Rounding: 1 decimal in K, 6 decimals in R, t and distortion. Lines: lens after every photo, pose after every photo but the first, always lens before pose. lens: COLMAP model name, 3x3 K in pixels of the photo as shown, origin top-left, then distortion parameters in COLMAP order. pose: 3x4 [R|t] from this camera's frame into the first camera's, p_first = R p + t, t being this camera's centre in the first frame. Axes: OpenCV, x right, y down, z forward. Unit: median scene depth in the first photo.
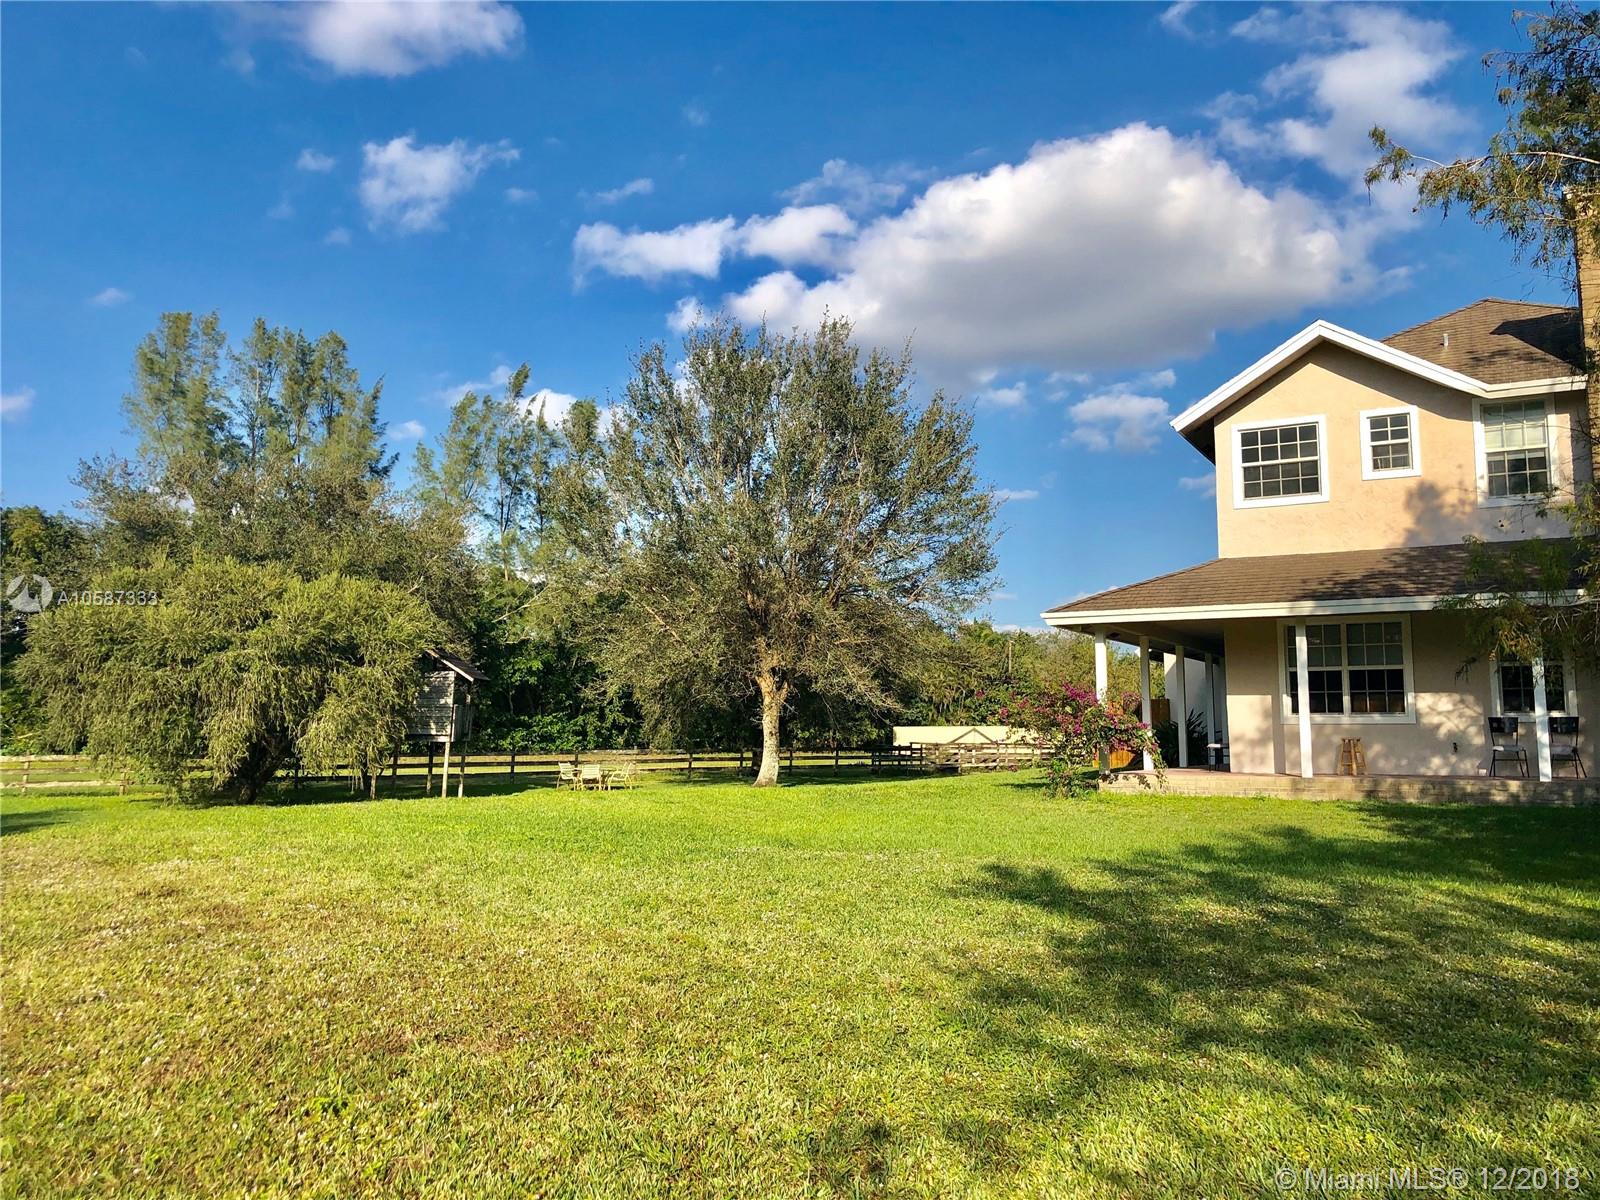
lens RADIAL K [[1330.6, 0, 800.0], [0, 1330.6, 600.0], [0, 0, 1]] dist [0.190720, -0.253694]
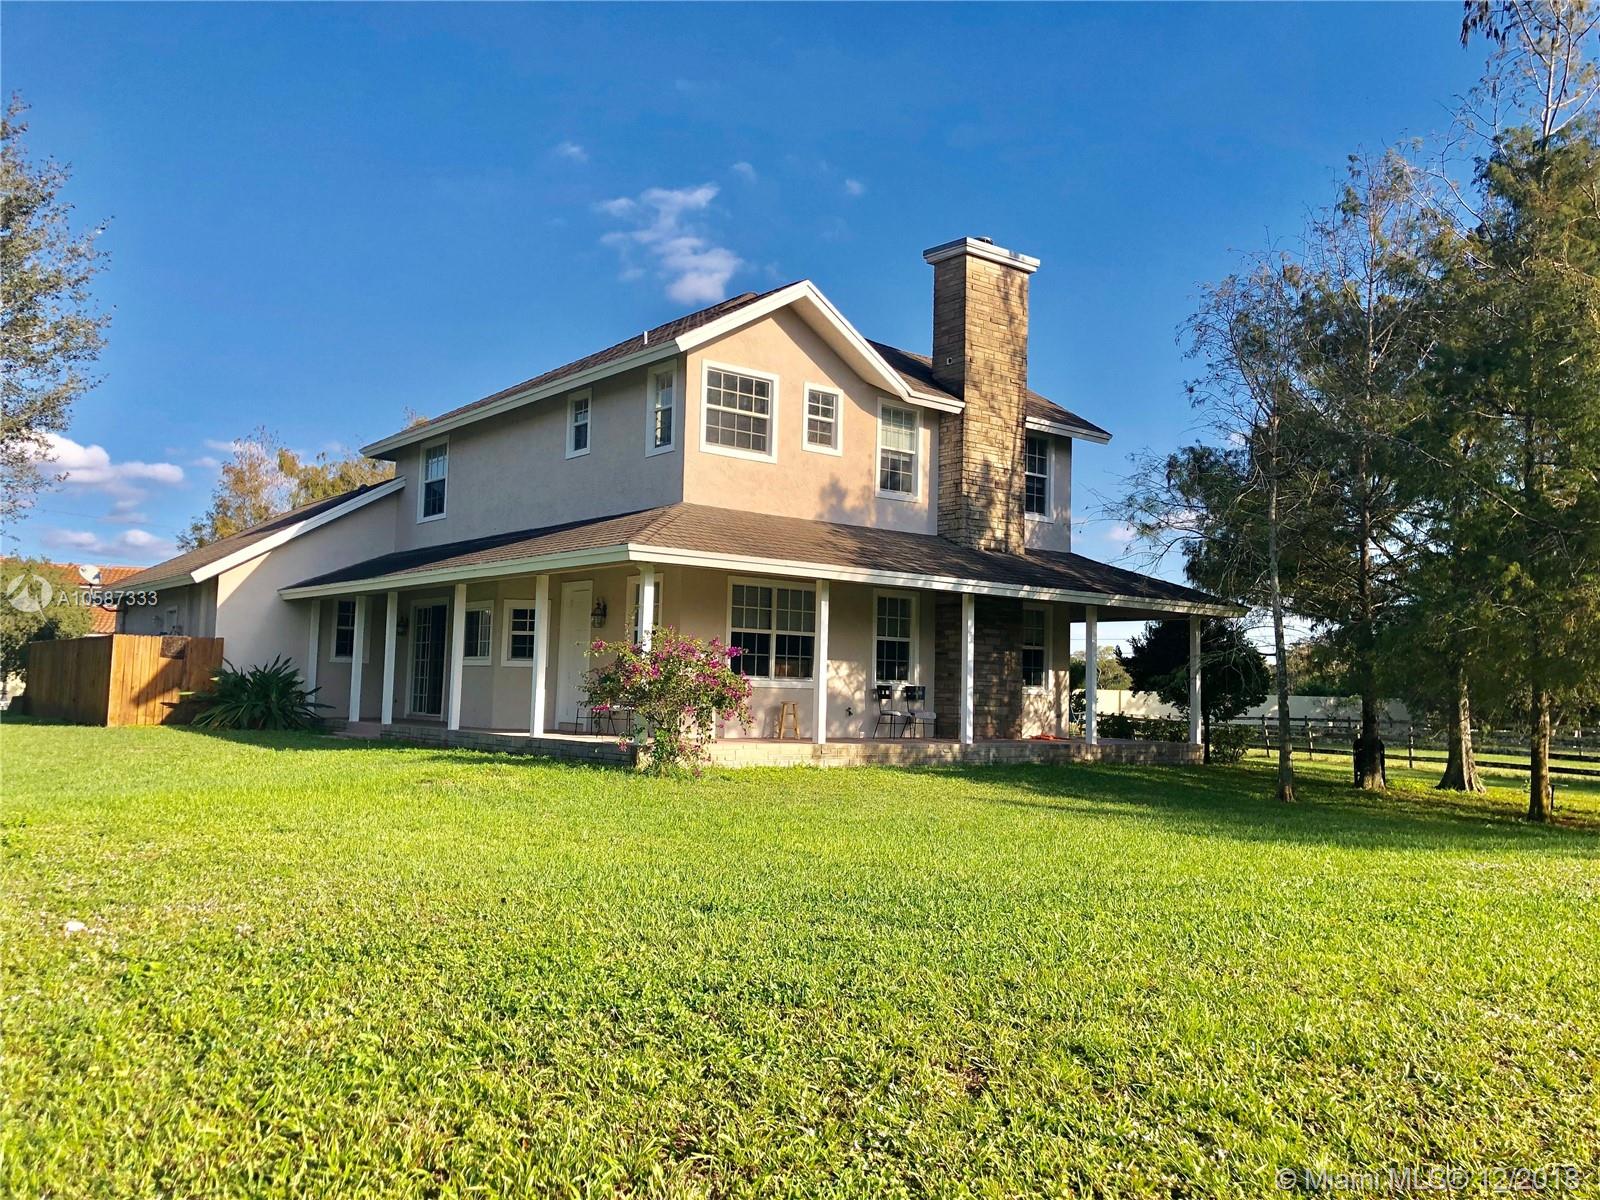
lens RADIAL K [[1330.6, 0, 800.0], [0, 1330.6, 600.0], [0, 0, 1]] dist [0.190720, -0.253694]
pose [[0.398649, 0.076264, 0.913927, -0.490343], [-0.122691, 0.992013, -0.029264, 0.052890], [-0.908860, -0.100464, 0.404822, 0.587776]]
